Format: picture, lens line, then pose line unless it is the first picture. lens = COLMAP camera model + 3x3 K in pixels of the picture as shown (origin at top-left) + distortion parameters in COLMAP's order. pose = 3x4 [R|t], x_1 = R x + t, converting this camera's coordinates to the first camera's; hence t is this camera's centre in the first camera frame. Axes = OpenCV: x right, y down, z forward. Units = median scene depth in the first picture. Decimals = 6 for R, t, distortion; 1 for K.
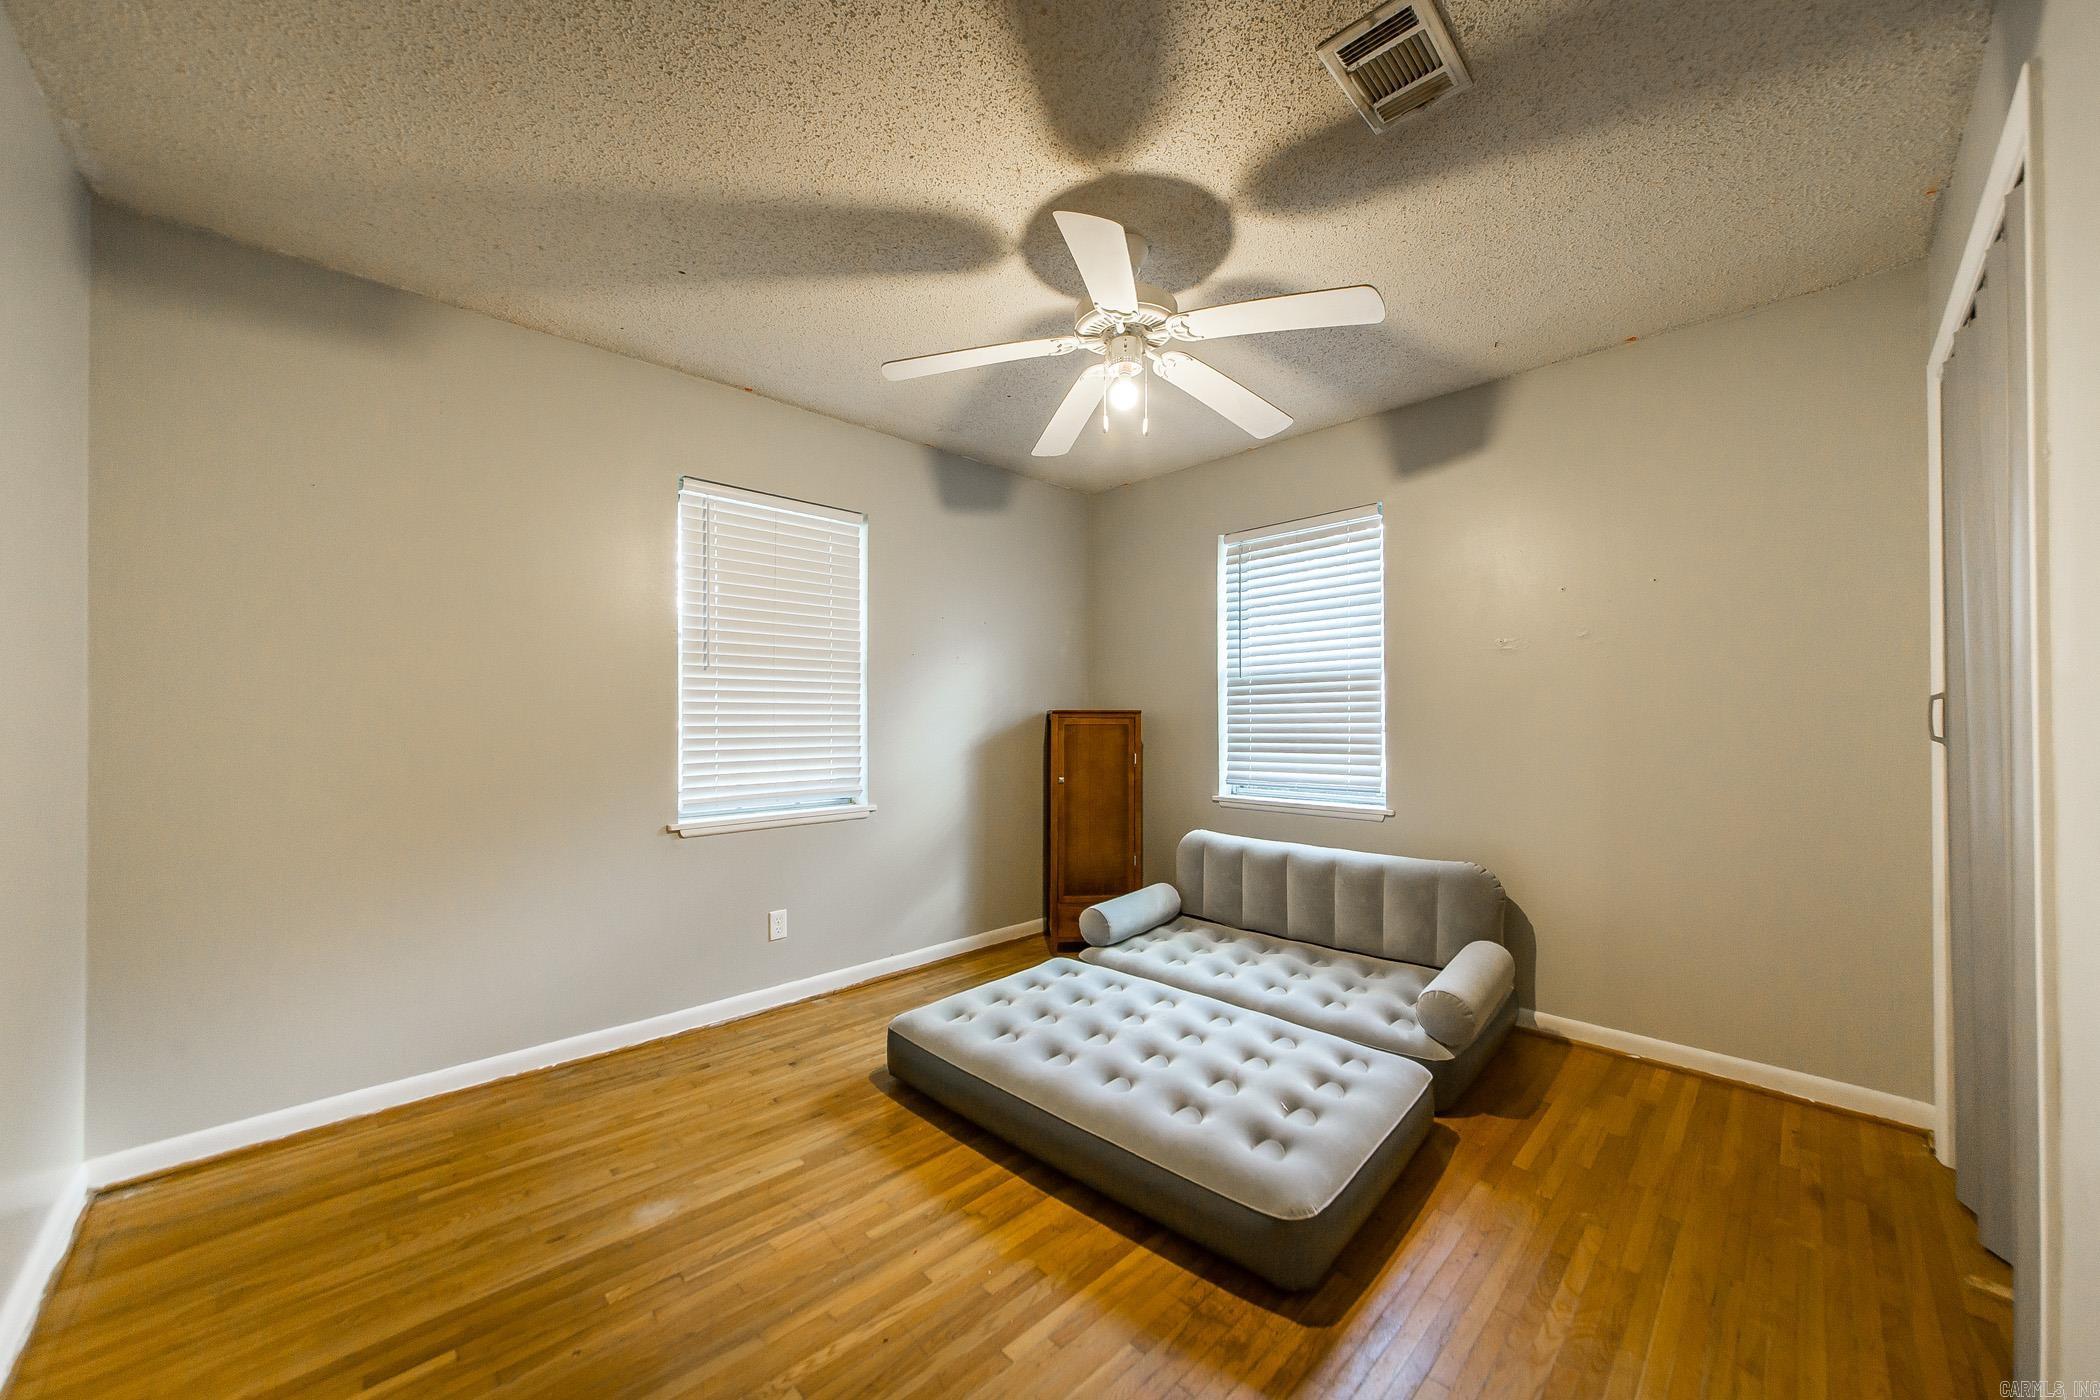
lens RADIAL K [[750.1, 0, 1052.9], [0, 750.1, 710.7], [0, 0, 1]] dist [-0.006353, -0.000198]
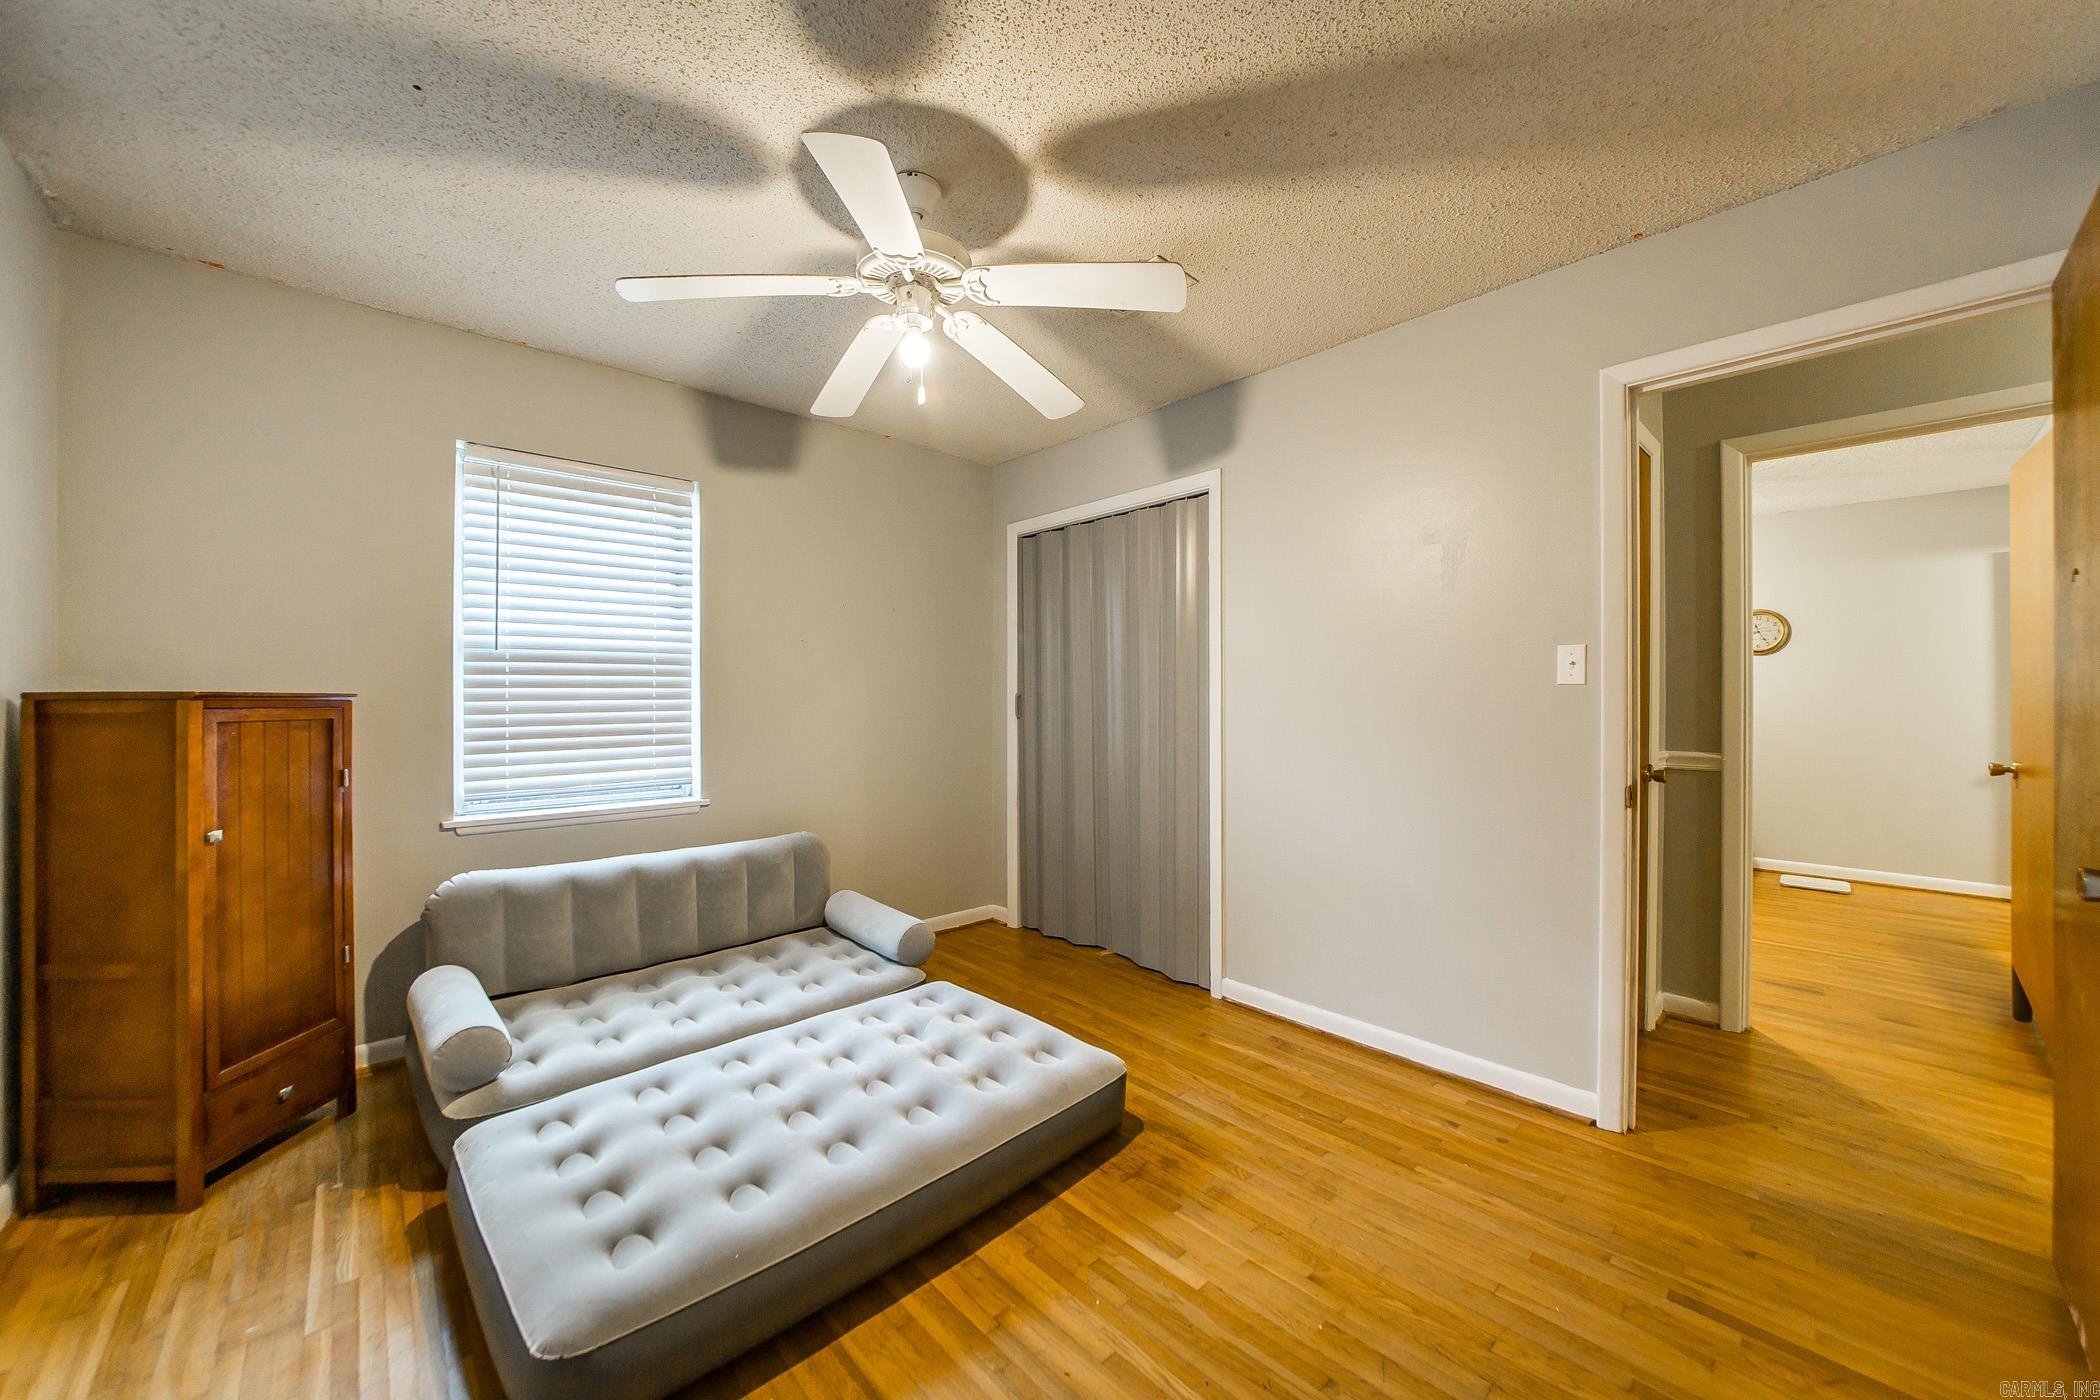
lens RADIAL K [[750.1, 0, 1051.5], [0, 750.1, 697.6], [0, 0, 1]] dist [-0.006353, -0.000198]
pose [[0.056545, 0.005265, 0.998386, -0.539382], [-0.007732, 0.999958, -0.004836, 0.000872], [-0.998370, -0.007446, 0.056583, 0.532819]]
